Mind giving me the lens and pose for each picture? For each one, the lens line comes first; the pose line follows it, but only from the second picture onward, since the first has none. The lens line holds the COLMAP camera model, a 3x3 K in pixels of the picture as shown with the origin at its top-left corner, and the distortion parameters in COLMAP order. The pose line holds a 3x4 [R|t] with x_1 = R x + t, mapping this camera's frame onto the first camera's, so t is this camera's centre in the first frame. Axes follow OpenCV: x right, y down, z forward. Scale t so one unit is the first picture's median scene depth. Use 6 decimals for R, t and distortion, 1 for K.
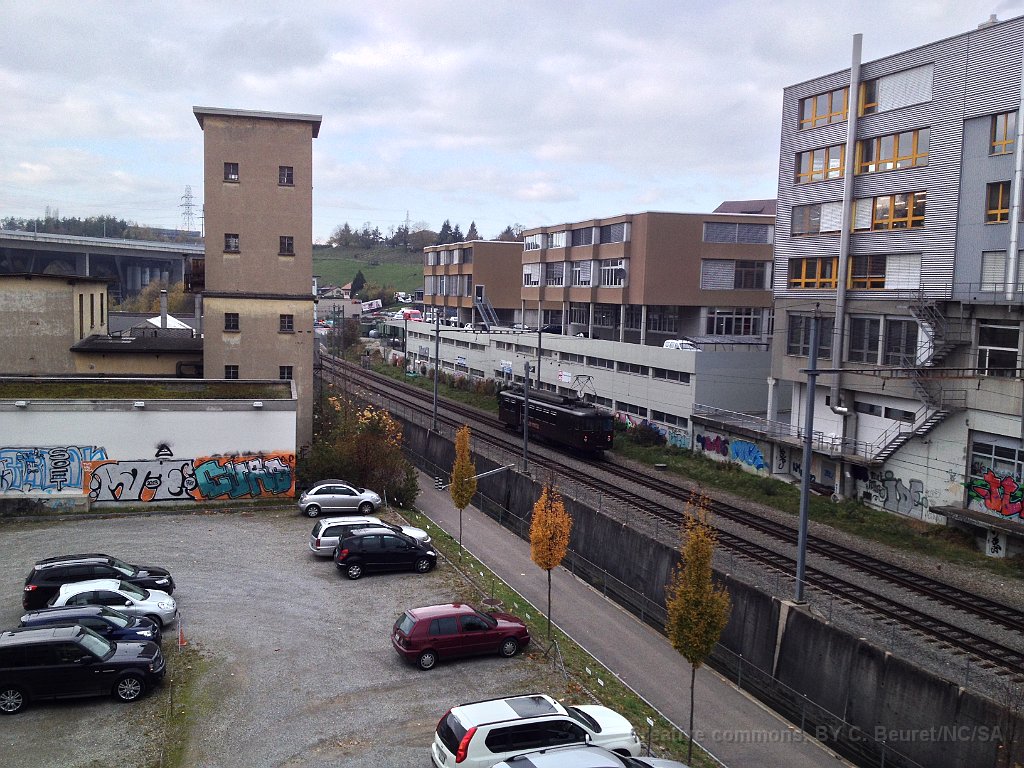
lens RADIAL K [[959.8, 0, 514.0], [0, 959.8, 377.3], [0, 0, 1]] dist [0.020124, 0.000000]
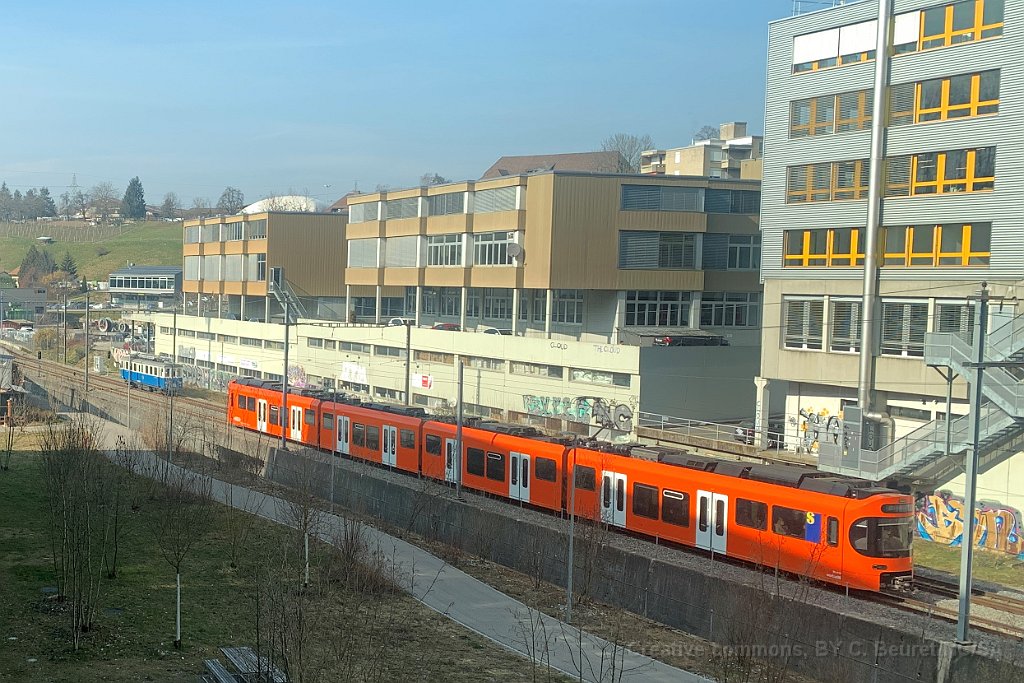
lens RADIAL K [[775.1, 0, 477.7], [0, 775.1, 317.4], [0, 0, 1]] dist [0.008837, 0.004208]
pose [[0.909405, -0.033525, 0.414559, -0.214117], [0.046299, 0.998711, -0.020801, -0.048056], [-0.413328, 0.038110, 0.909785, 0.508545]]
